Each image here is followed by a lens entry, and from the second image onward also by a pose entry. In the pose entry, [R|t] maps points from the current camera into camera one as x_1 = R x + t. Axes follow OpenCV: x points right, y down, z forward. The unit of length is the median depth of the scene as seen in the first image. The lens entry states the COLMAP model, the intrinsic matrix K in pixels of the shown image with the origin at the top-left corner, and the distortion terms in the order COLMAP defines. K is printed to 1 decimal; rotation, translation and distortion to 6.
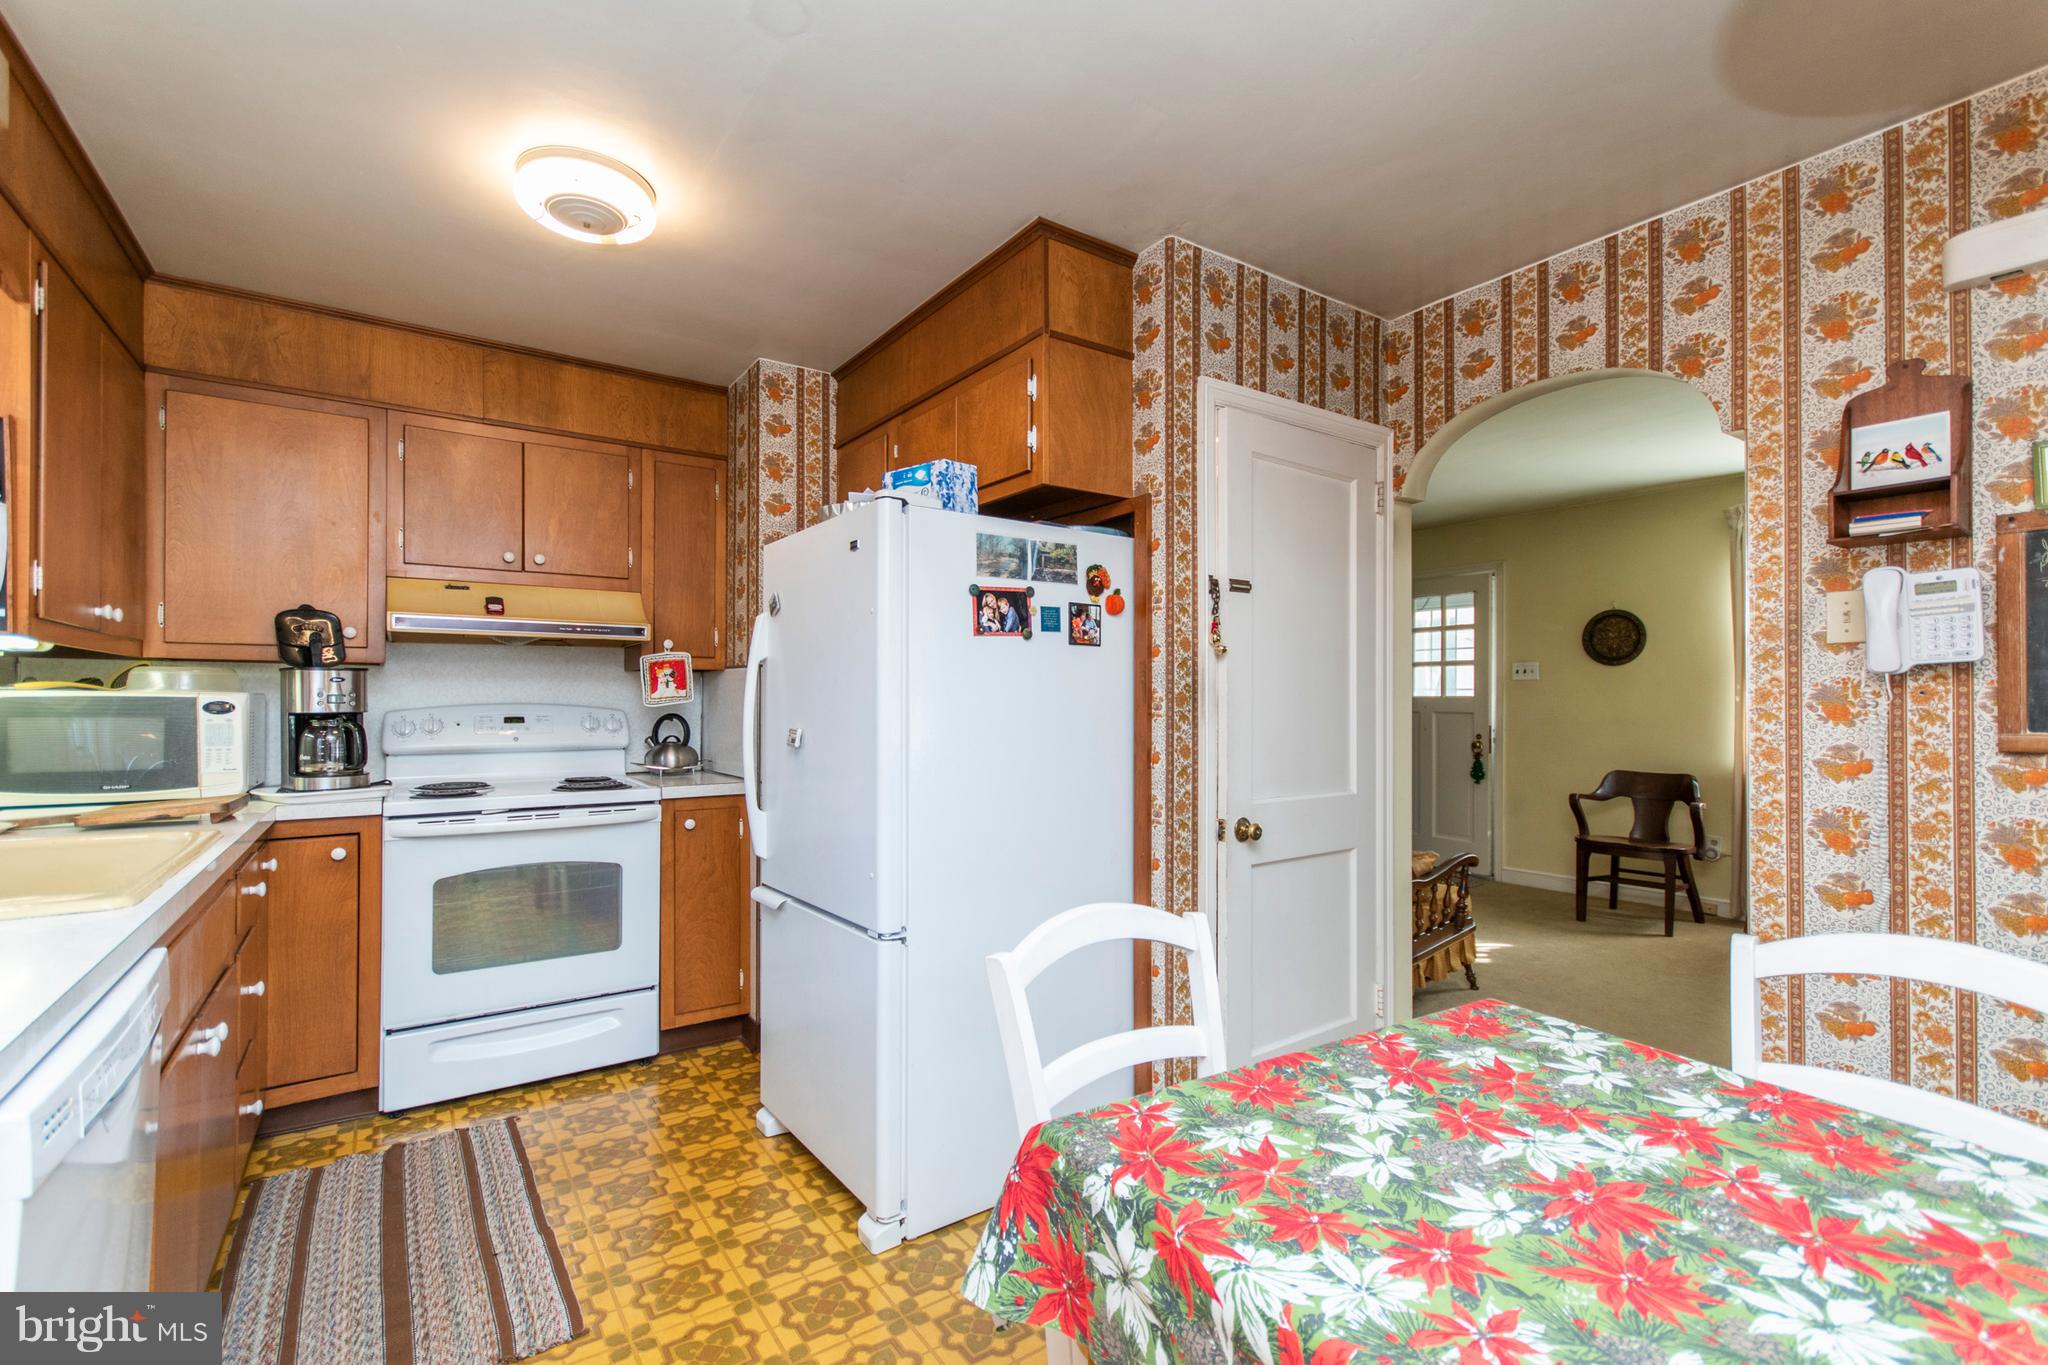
lens RADIAL K [[895.4, 0, 1012.5], [0, 895.4, 692.7], [0, 0, 1]] dist [0.003082, -0.000686]
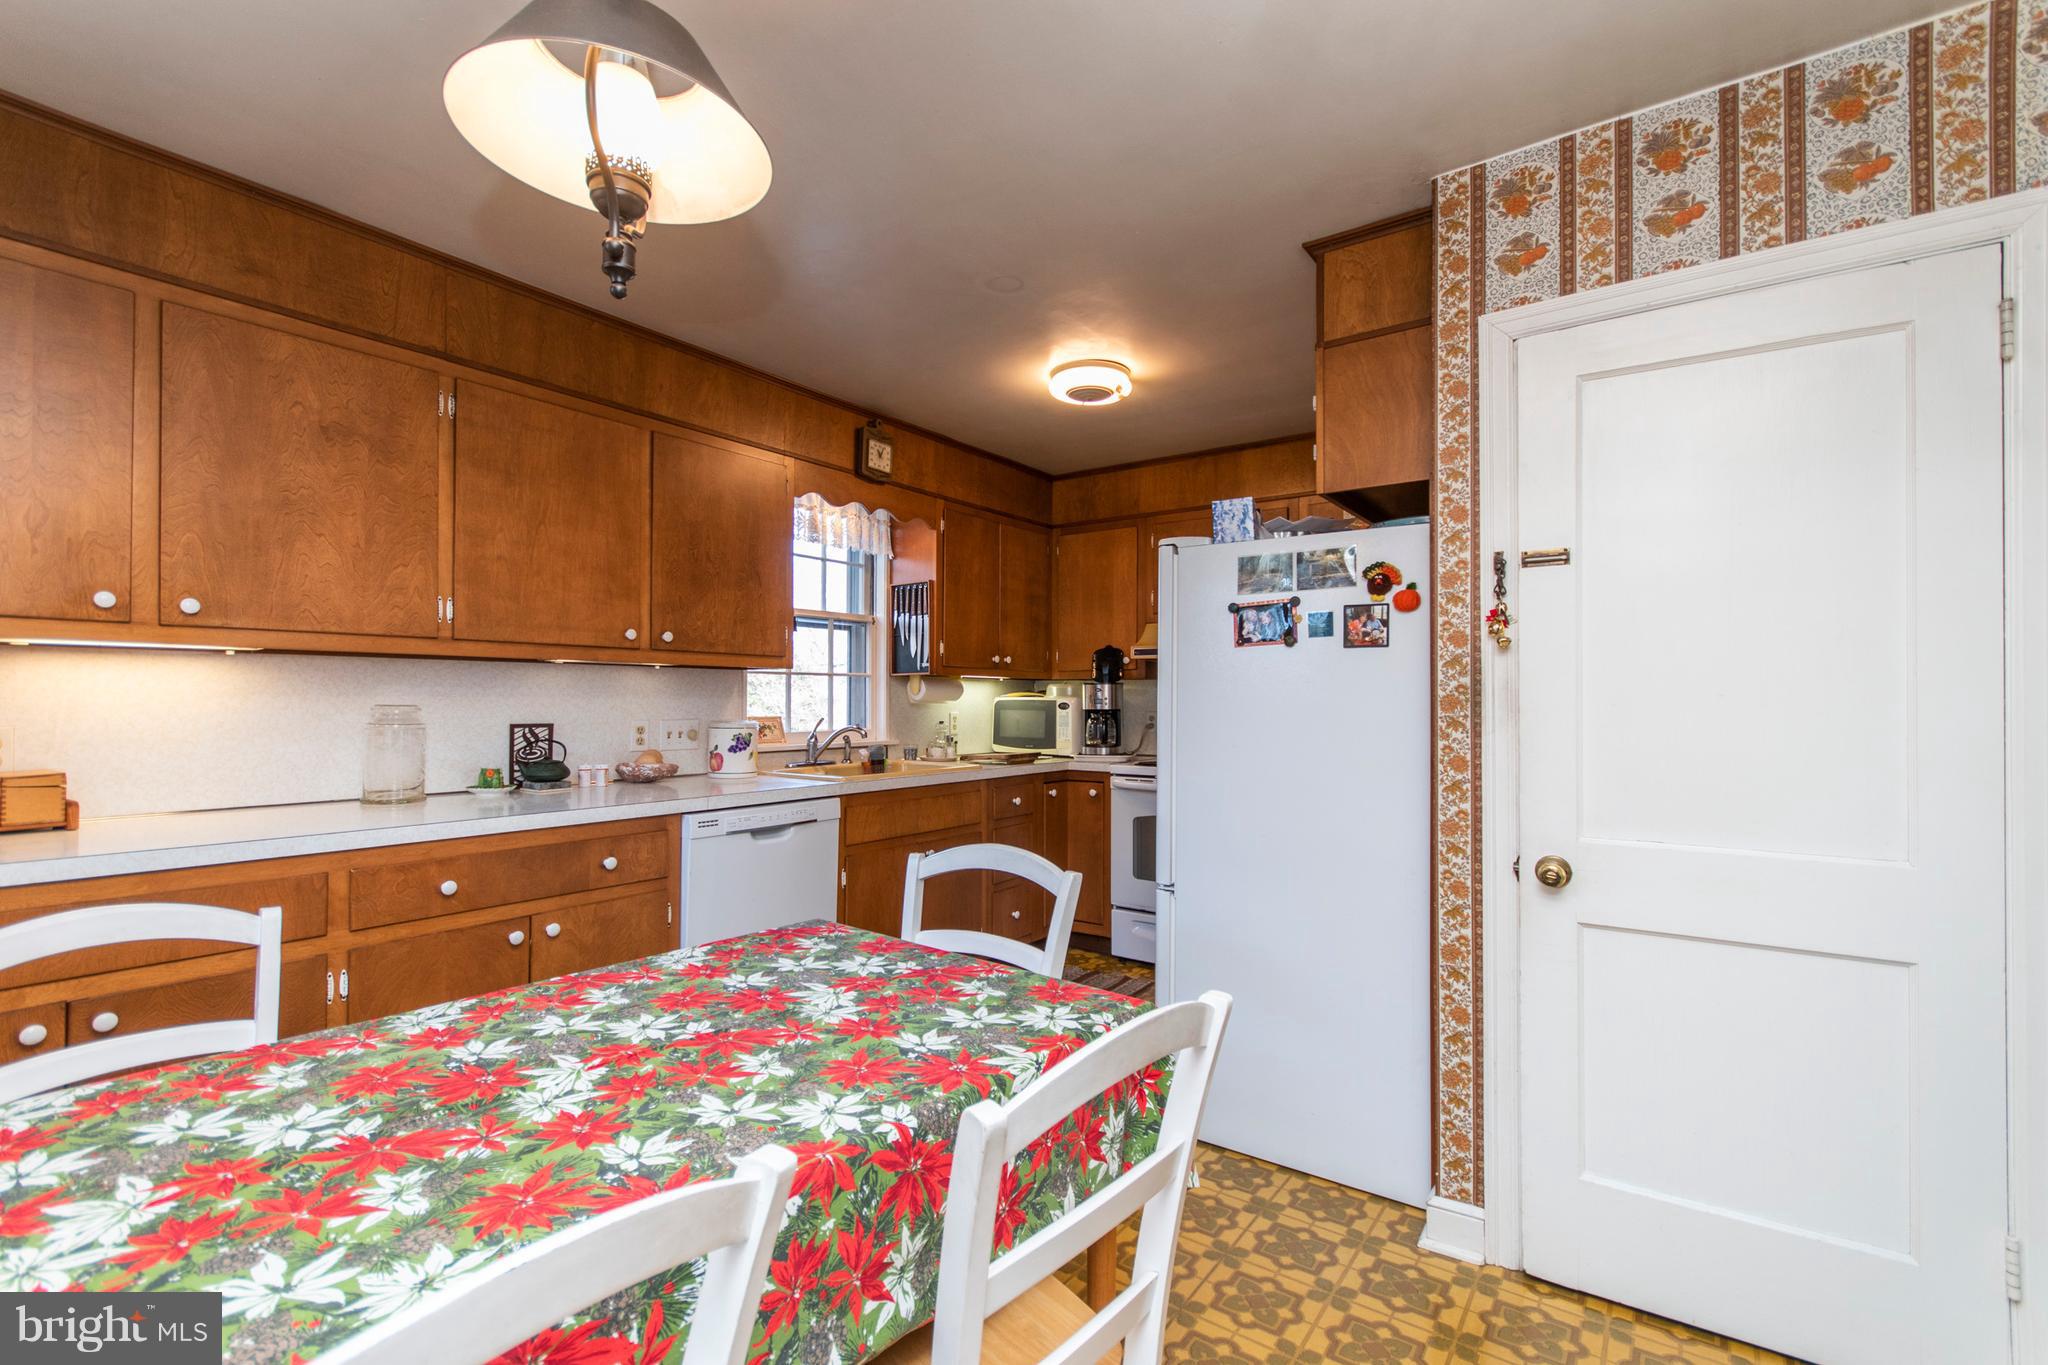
lens RADIAL K [[895.4, 0, 1020.7], [0, 895.4, 689.0], [0, 0, 1]] dist [0.003082, -0.000686]
pose [[0.345054, -0.011750, -0.938509, 0.862070], [0.006207, 0.999928, -0.010237, 0.000093], [0.938562, -0.002292, 0.345102, 0.313539]]
